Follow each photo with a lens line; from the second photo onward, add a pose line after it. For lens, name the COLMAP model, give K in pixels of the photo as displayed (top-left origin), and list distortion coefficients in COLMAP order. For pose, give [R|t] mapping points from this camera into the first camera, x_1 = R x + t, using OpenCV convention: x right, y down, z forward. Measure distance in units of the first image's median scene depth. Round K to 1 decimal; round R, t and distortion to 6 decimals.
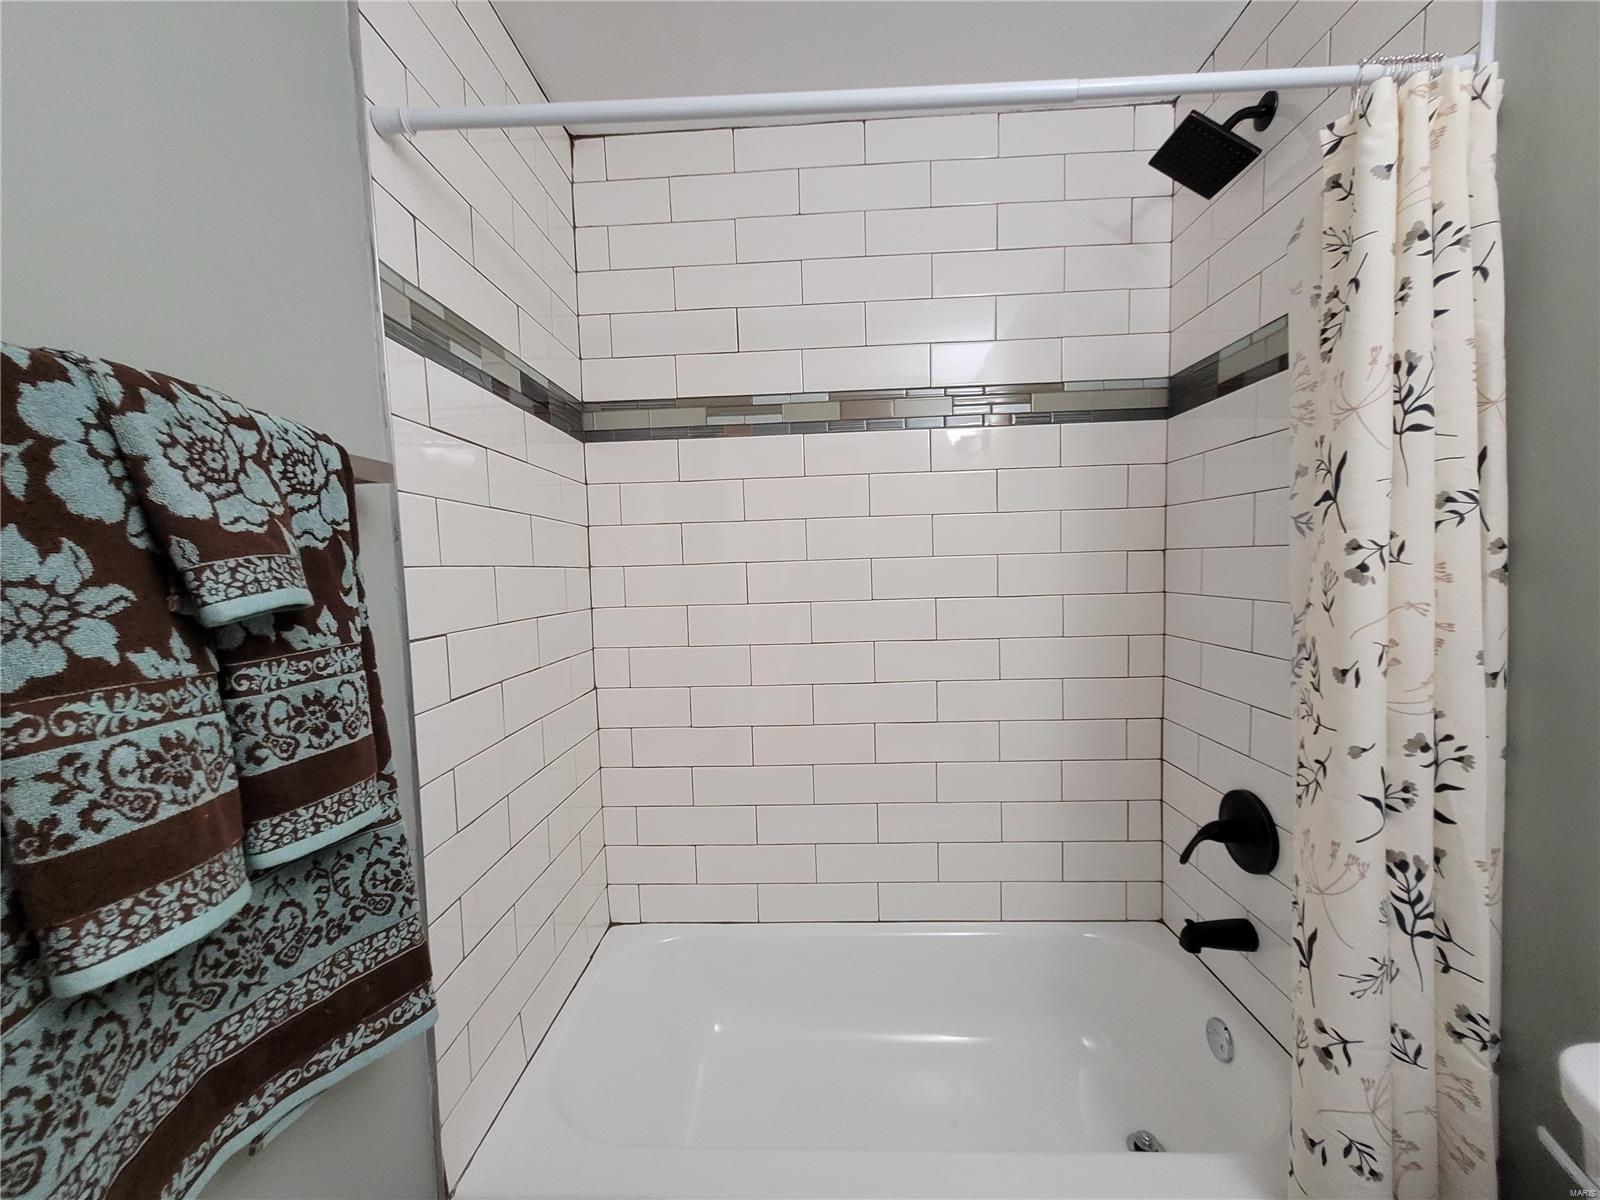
lens RADIAL K [[620.9, 0, 802.4], [0, 620.9, 602.4], [0, 0, 1]] dist [0.006440, -0.001138]
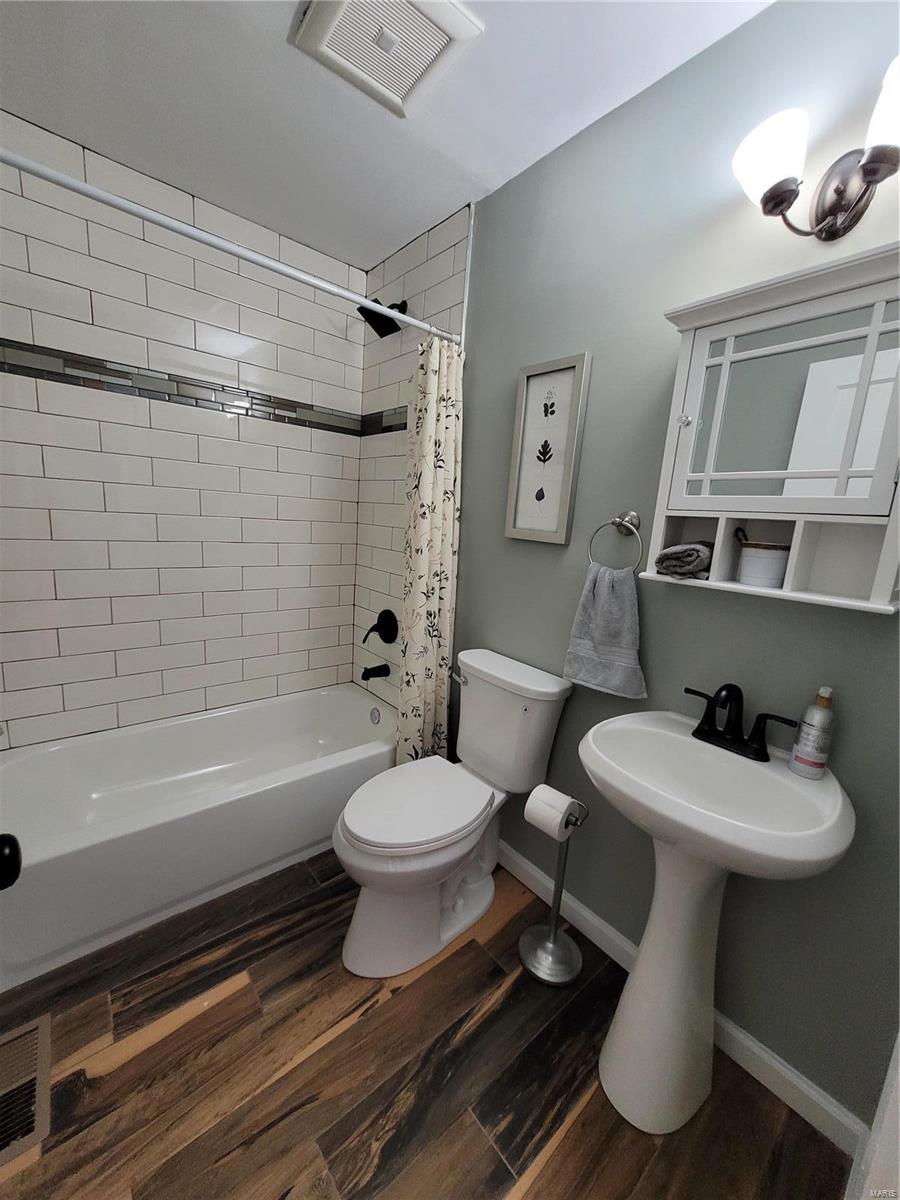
lens RADIAL K [[465.7, 0, 447.3], [0, 465.7, 602.3], [0, 0, 1]] dist [0.006440, -0.001138]
pose [[0.731006, -0.048915, 0.680616, -0.508378], [-0.044094, 0.991957, 0.118649, 0.091211], [-0.680945, -0.116744, 0.722970, -0.675085]]
